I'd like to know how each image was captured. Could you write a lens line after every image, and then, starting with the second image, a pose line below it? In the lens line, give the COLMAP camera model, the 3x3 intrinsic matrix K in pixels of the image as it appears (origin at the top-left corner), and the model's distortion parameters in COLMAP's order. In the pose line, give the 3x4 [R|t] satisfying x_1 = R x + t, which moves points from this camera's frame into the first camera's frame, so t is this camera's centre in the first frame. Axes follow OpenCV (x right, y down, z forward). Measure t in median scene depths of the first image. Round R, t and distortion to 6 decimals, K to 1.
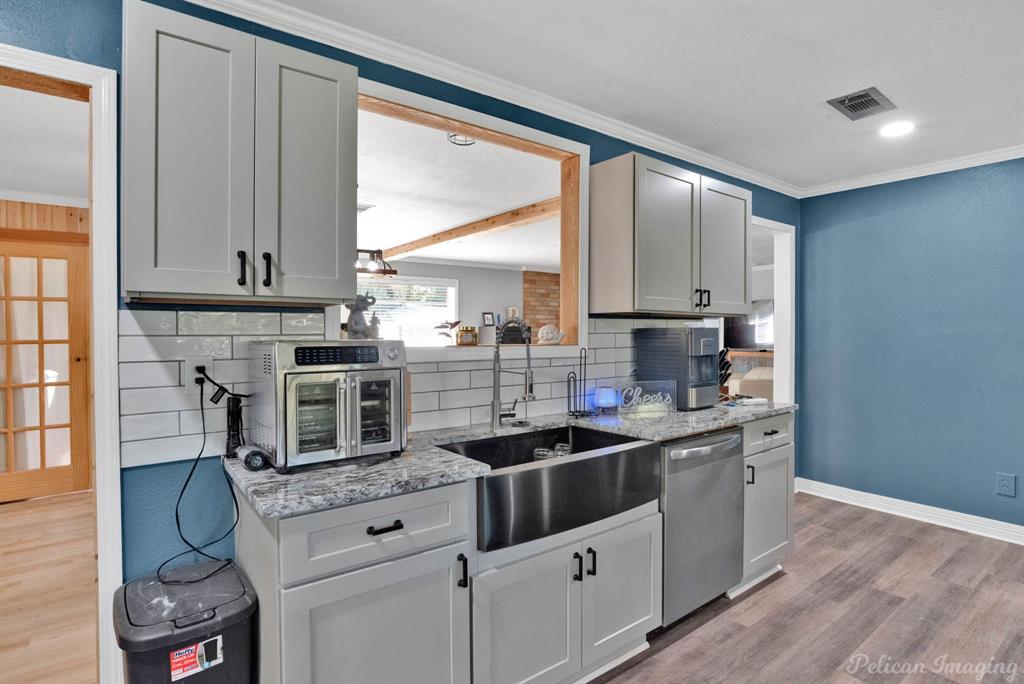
lens RADIAL K [[525.0, 0, 515.9], [0, 525.0, 334.3], [0, 0, 1]] dist [-0.045009, 0.015163]
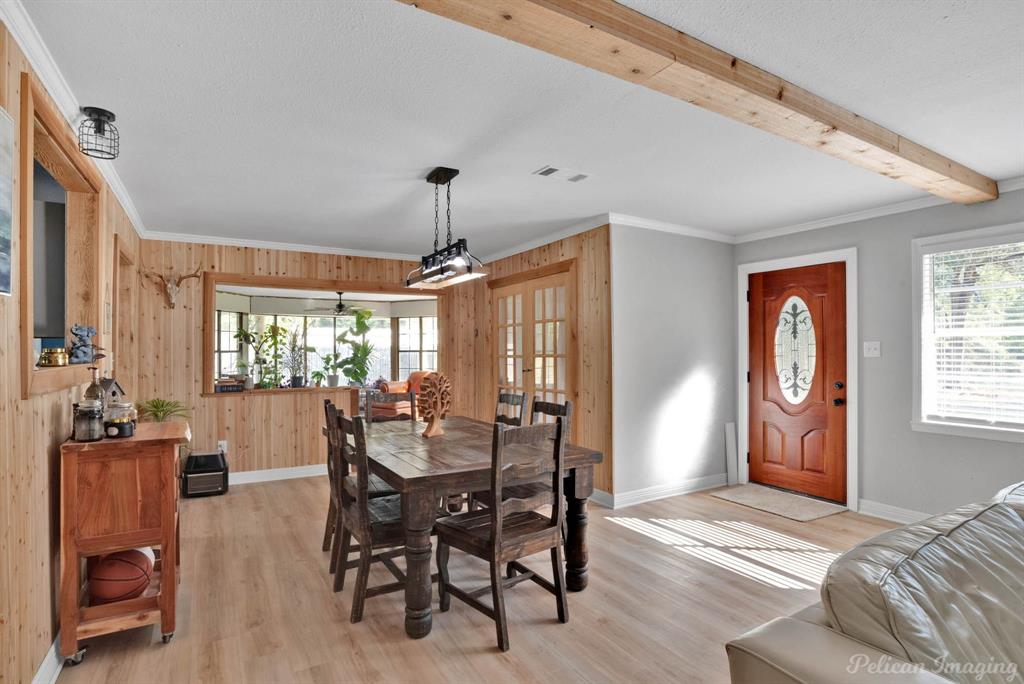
lens RADIAL K [[525.0, 0, 510.6], [0, 525.0, 348.2], [0, 0, 1]] dist [-0.045009, 0.015163]
pose [[-0.127640, 0.002195, -0.991818, 0.467236], [-0.002740, 0.999993, 0.002566, -0.010834], [0.991817, 0.003045, -0.127633, 1.175697]]
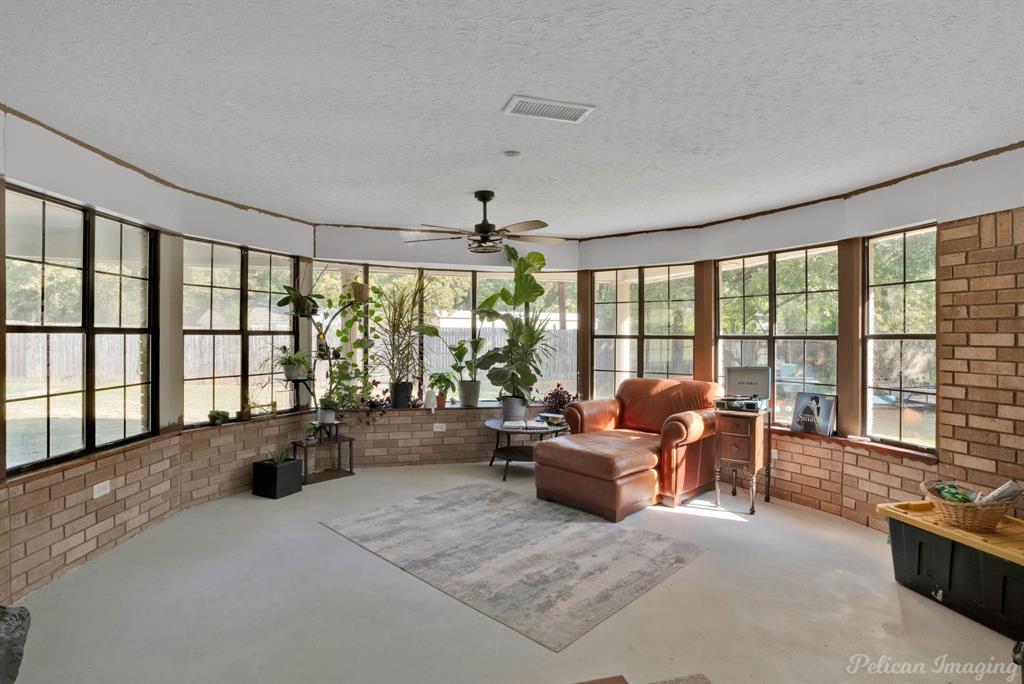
lens RADIAL K [[525.0, 0, 514.1], [0, 525.0, 337.5], [0, 0, 1]] dist [-0.045009, 0.015163]
pose [[-0.373995, 0.004901, -0.927418, -0.804431], [-0.013138, 0.999858, 0.010581, 0.004525], [0.927338, 0.016141, -0.373877, 0.569462]]
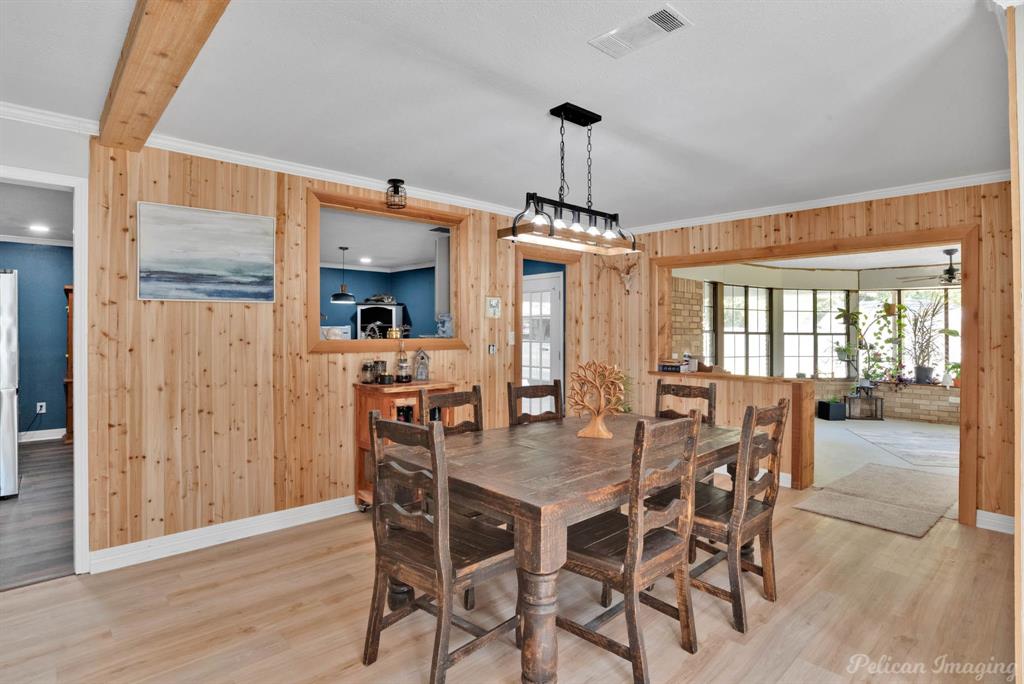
lens RADIAL K [[525.0, 0, 506.9], [0, 525.0, 326.0], [0, 0, 1]] dist [-0.045009, 0.015163]
pose [[-0.995884, -0.002999, -0.090591, -0.177757], [-0.002758, 0.999992, -0.002784, -0.009481], [0.090598, -0.002522, -0.995884, 1.602258]]
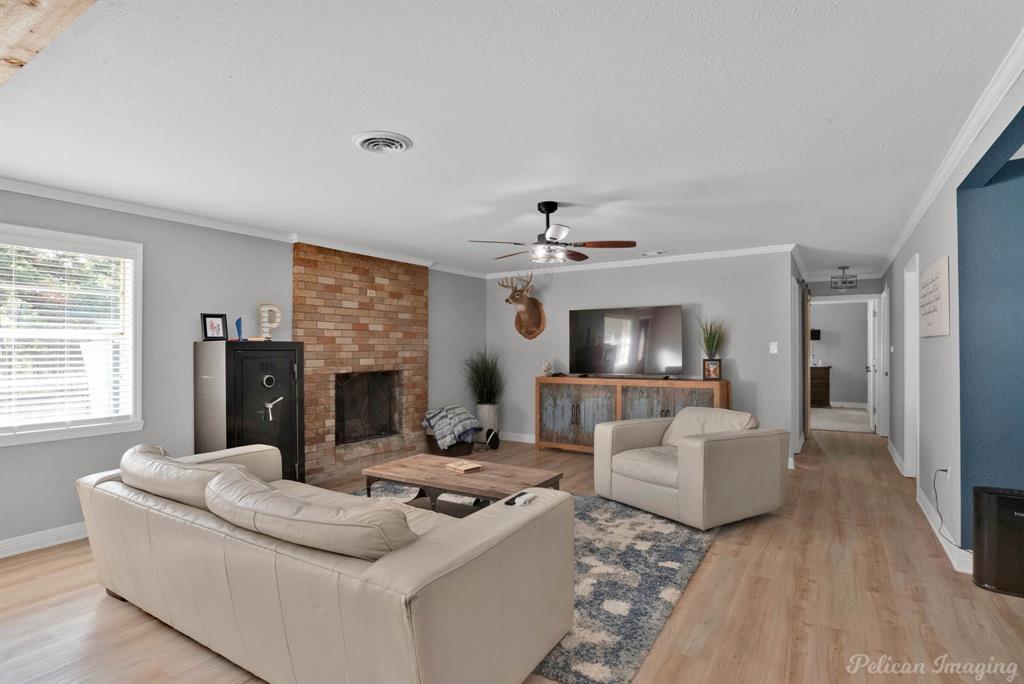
lens RADIAL K [[525.0, 0, 509.3], [0, 525.0, 346.2], [0, 0, 1]] dist [-0.045009, 0.015163]
pose [[0.939564, 0.002373, 0.342364, 0.092130], [0.001634, 0.999934, -0.011414, -0.008490], [-0.342368, 0.011283, 0.939498, 0.896490]]
